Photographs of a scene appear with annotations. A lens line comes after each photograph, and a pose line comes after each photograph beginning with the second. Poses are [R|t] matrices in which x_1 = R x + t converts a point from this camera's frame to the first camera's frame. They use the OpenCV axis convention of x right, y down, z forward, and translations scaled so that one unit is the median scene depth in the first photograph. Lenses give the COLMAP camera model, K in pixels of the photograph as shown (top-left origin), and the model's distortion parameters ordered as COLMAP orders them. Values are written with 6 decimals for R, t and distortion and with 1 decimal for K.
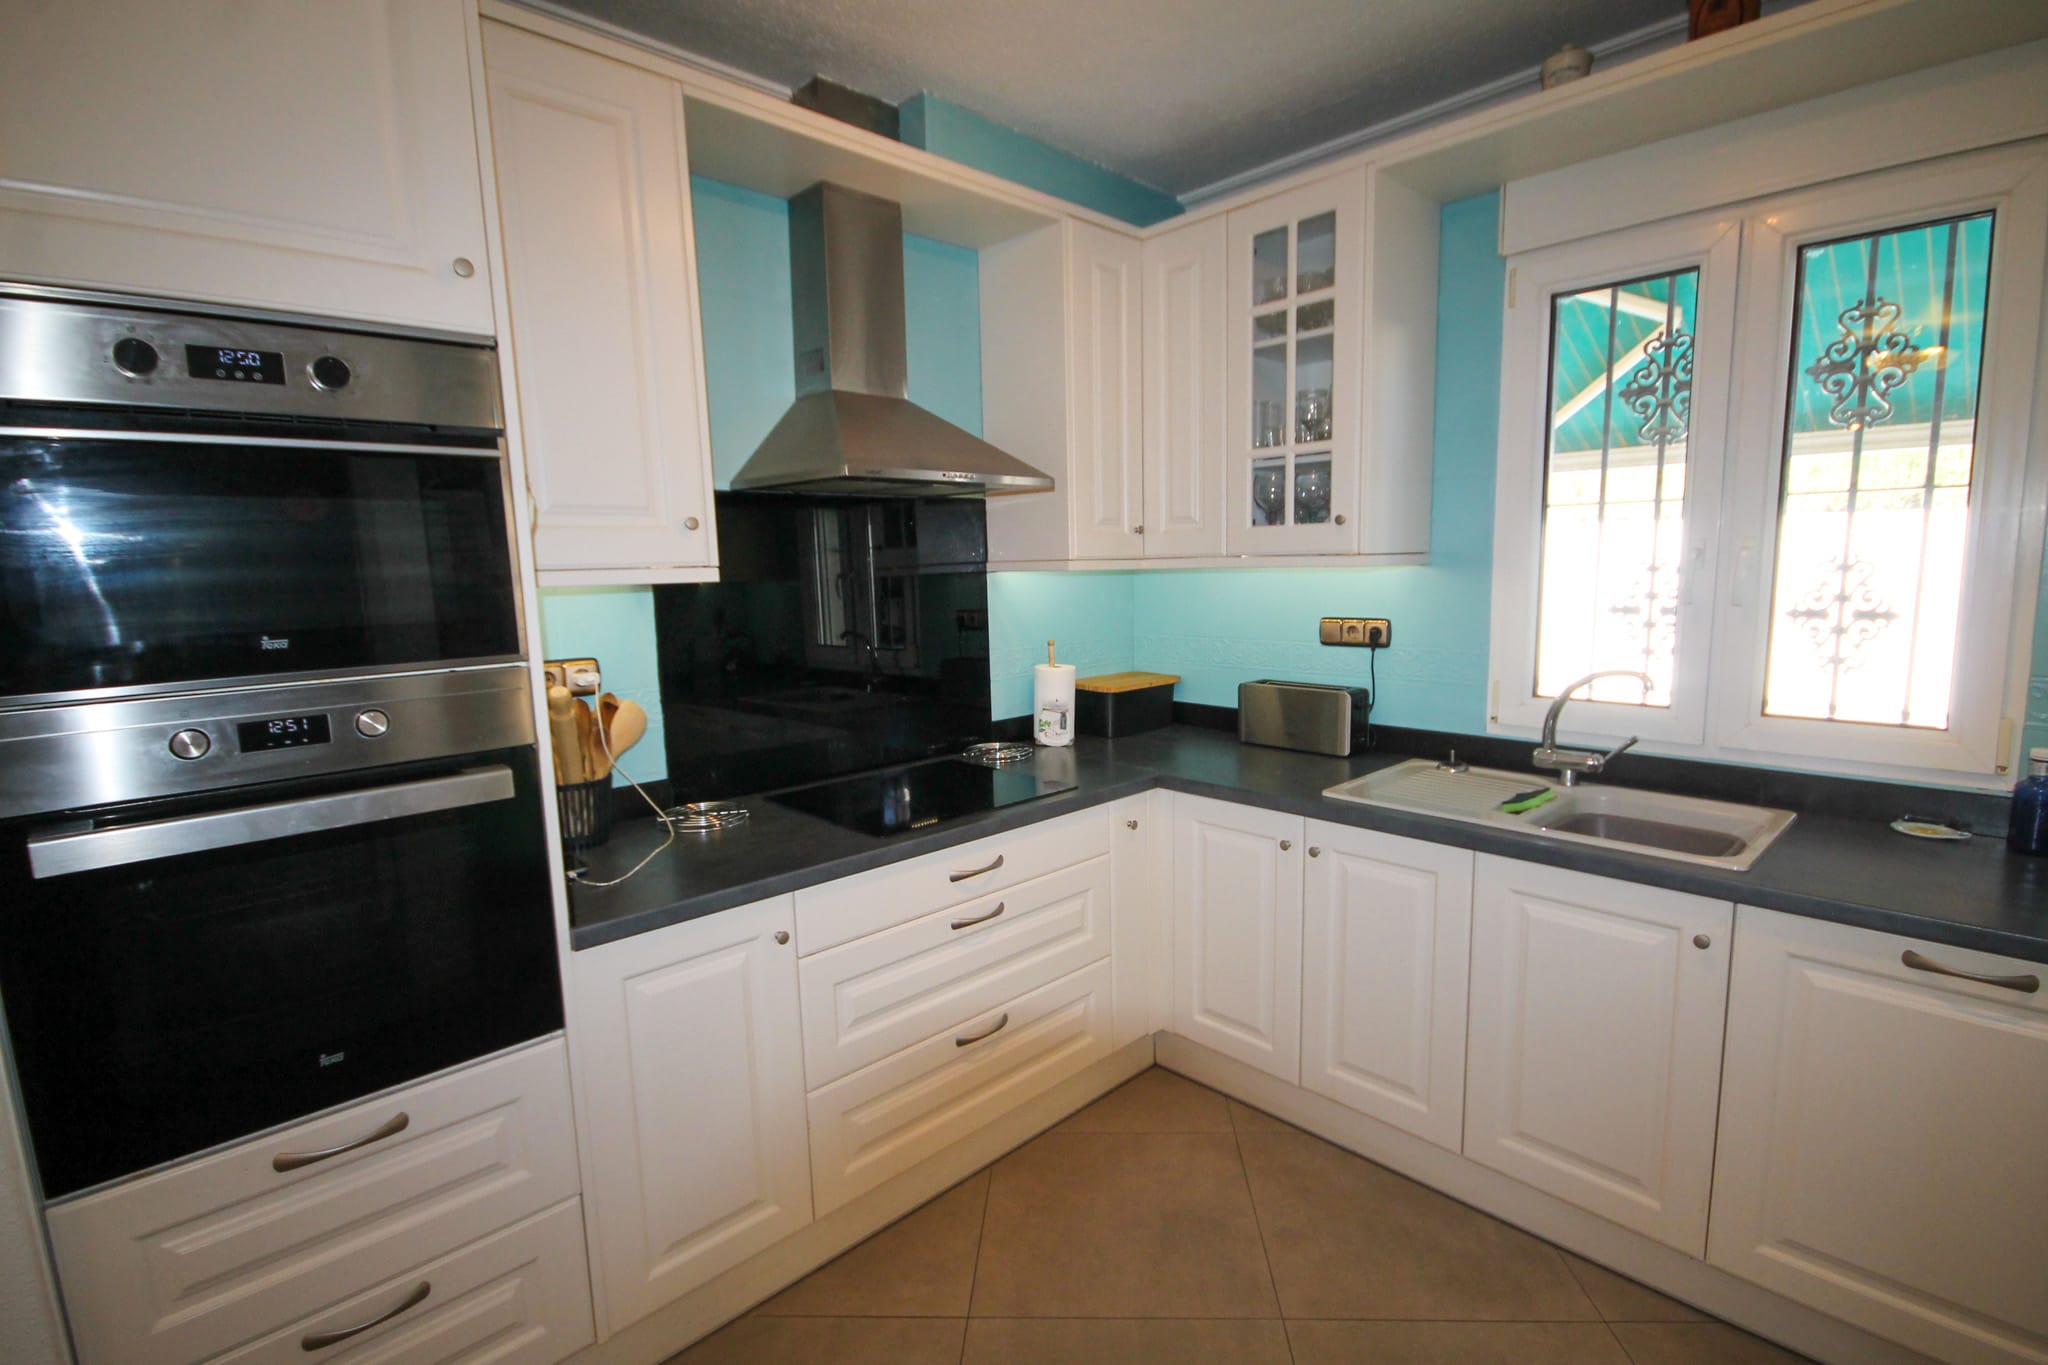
lens RADIAL K [[948.8, 0, 1059.4], [0, 948.8, 698.7], [0, 0, 1]] dist [0.002358, -0.001533]
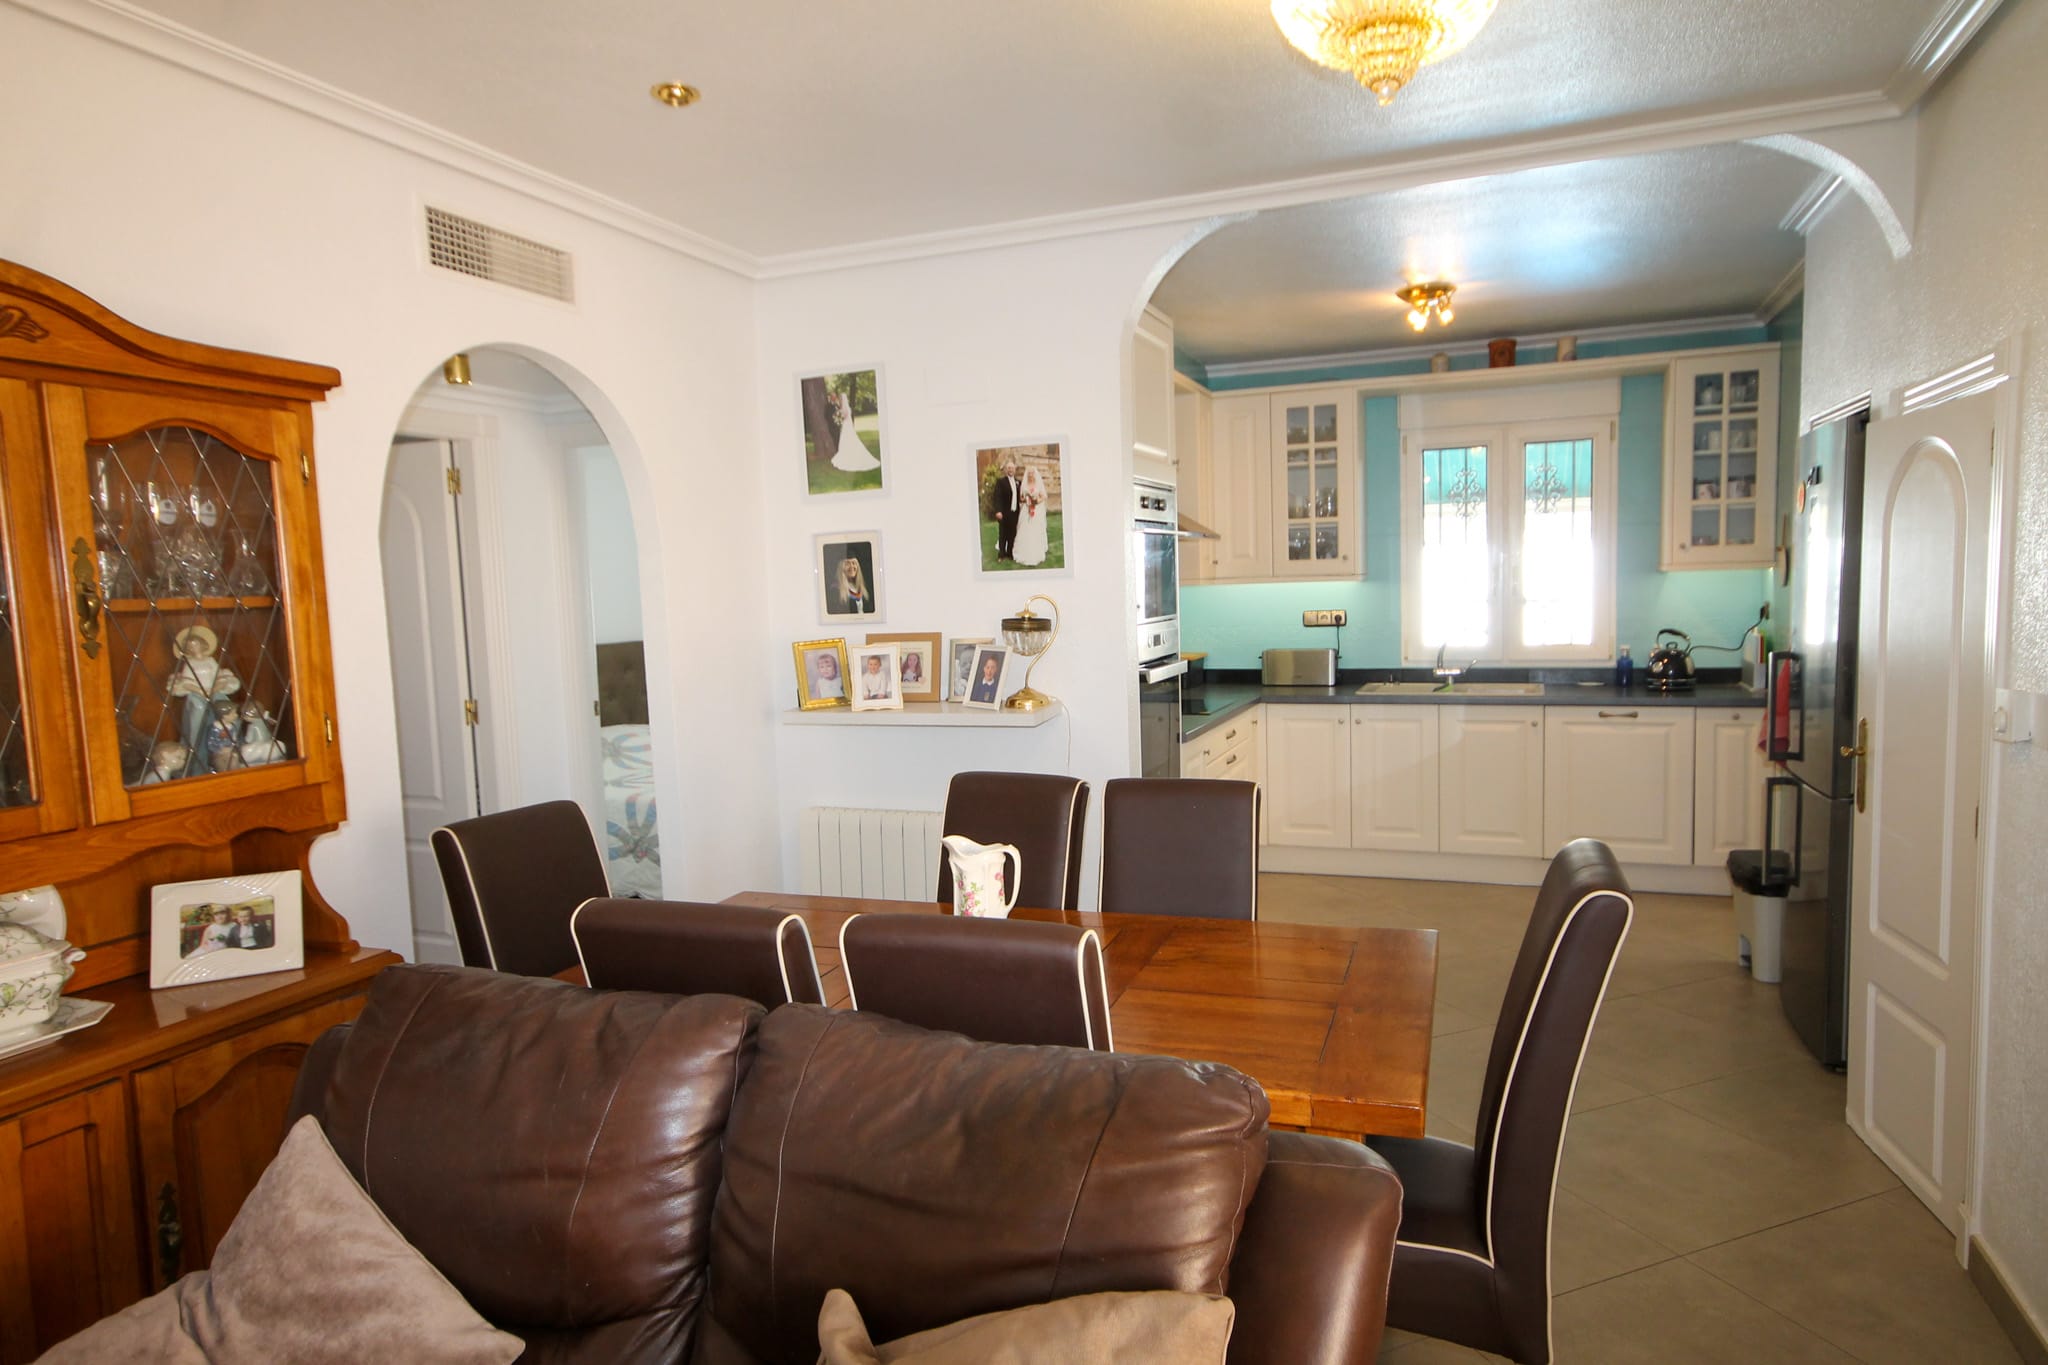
lens RADIAL K [[1210.7, 0, 1058.5], [0, 1210.7, 700.7], [0, 0, 1]] dist [0.004715, 0.001350]
pose [[0.909153, -0.048055, 0.413682, -1.308726], [0.072291, 0.996451, -0.043124, 0.173922], [-0.410141, 0.069112, 0.909400, -1.027201]]
